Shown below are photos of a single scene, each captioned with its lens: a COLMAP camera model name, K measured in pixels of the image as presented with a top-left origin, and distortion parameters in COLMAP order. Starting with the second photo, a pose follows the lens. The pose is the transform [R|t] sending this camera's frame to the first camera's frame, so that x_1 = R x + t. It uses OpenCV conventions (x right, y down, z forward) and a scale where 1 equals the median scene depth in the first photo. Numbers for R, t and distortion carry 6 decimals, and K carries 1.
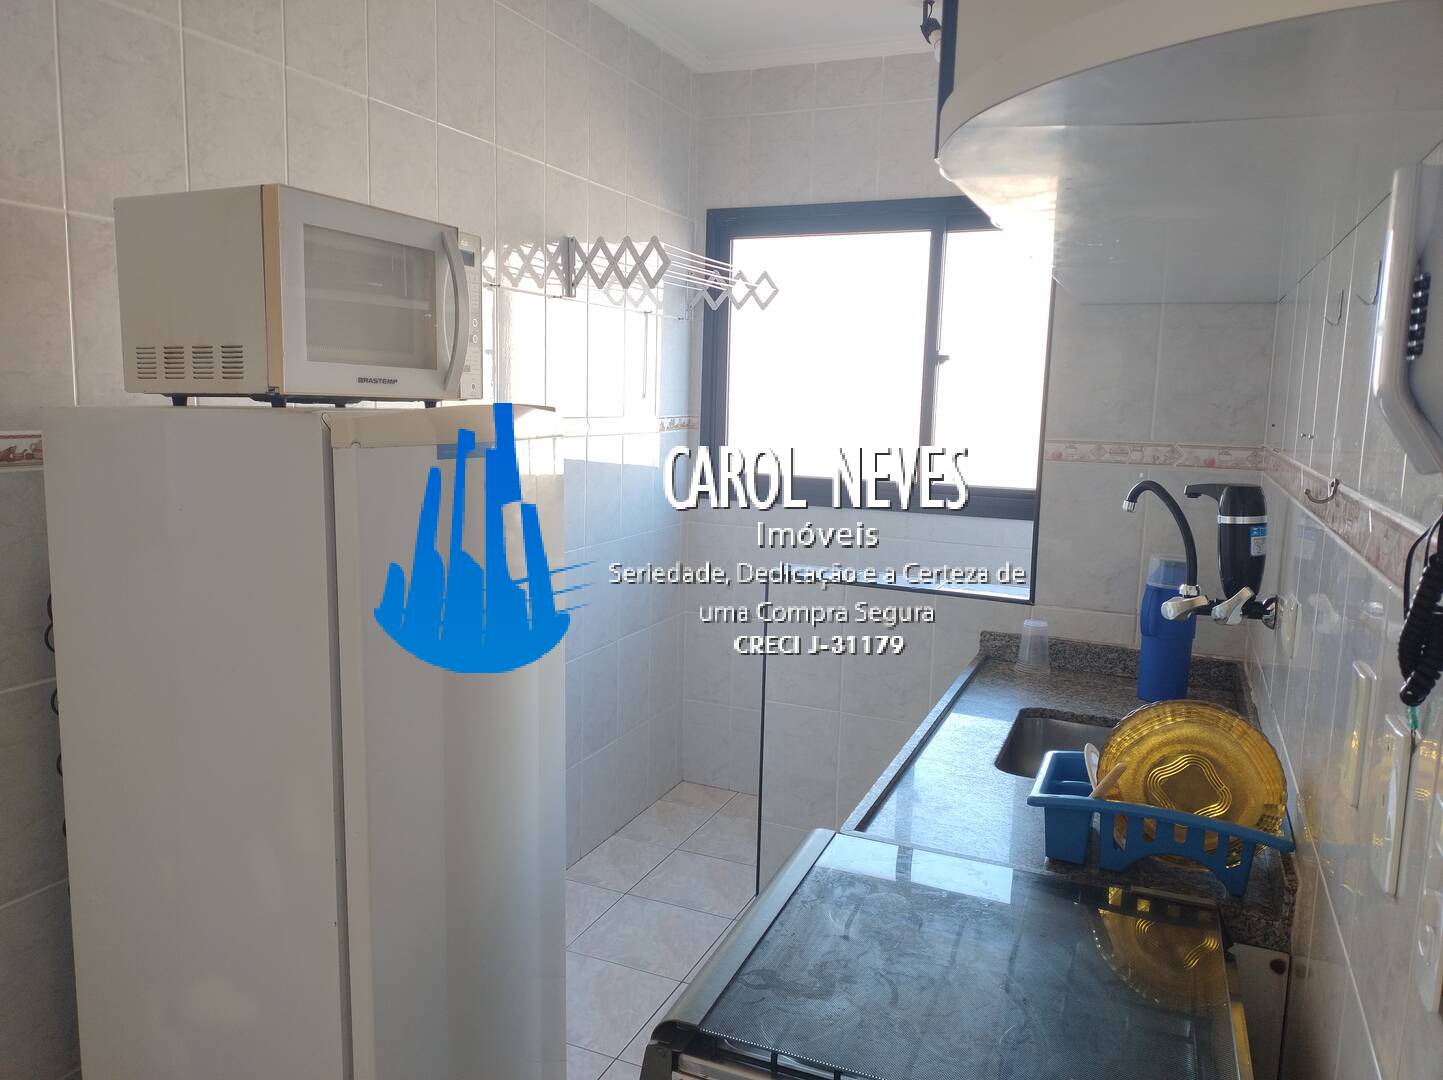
lens RADIAL K [[1069.8, 0, 716.7], [0, 1069.8, 535.3], [0, 0, 1]] dist [0.007369, -0.013019]
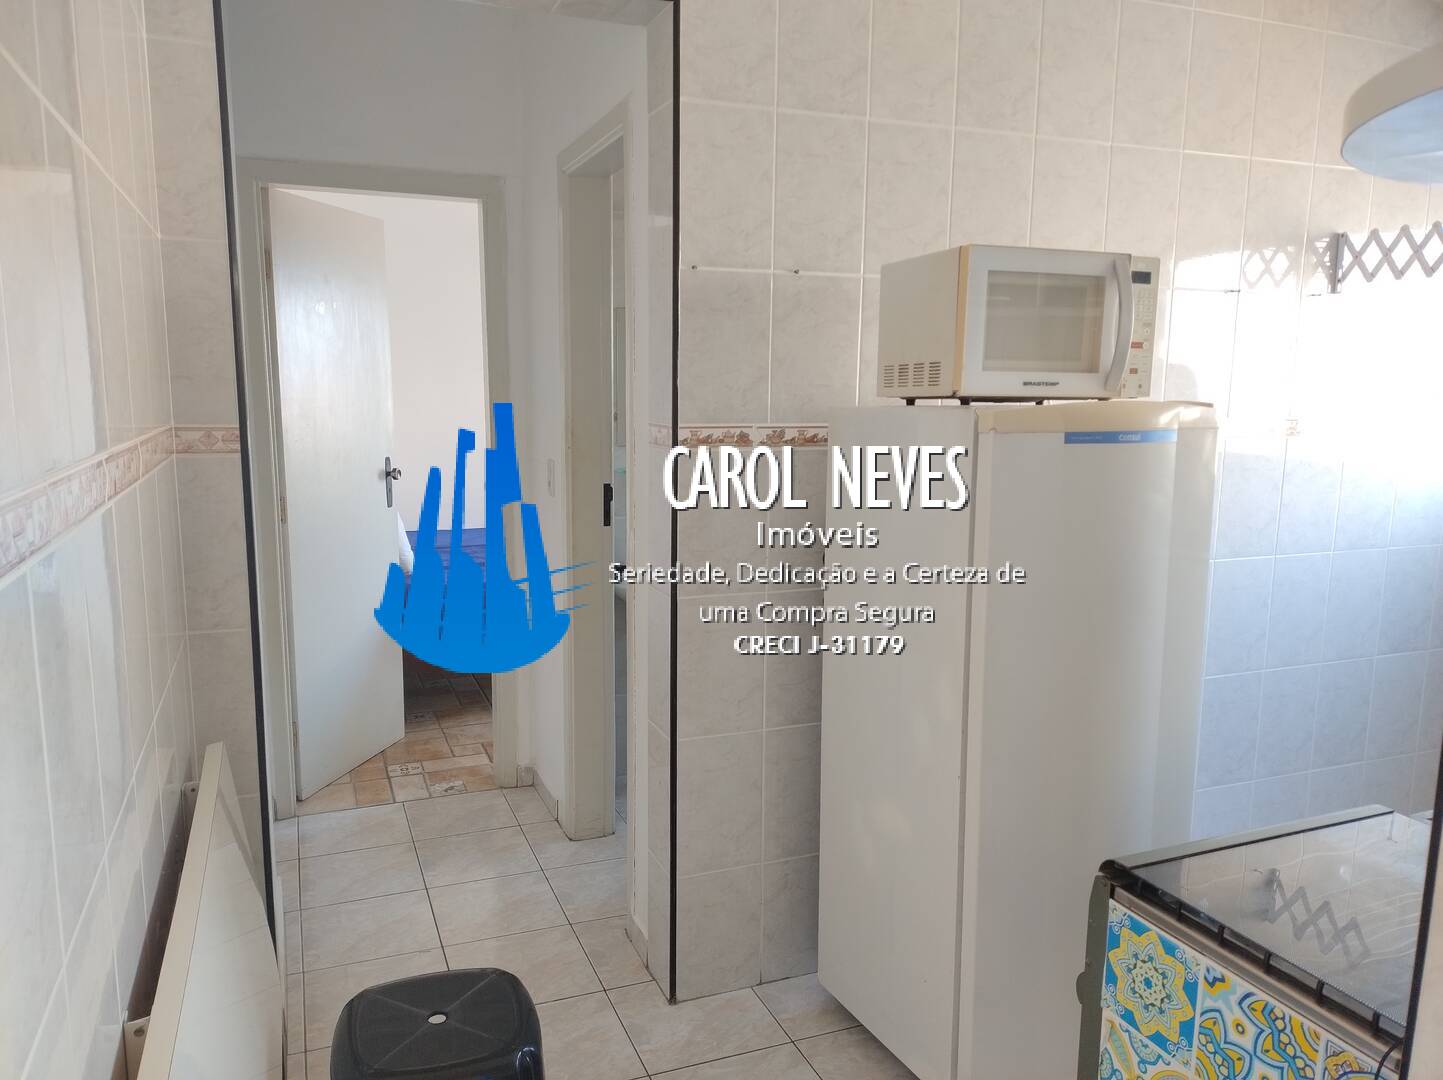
lens RADIAL K [[1069.8, 0, 722.2], [0, 1069.8, 545.2], [0, 0, 1]] dist [0.007369, -0.013019]
pose [[0.712319, 0.075809, -0.697750, 0.302835], [-0.073740, 0.996731, 0.033013, 0.033397], [0.697972, 0.027936, 0.715580, -0.176749]]
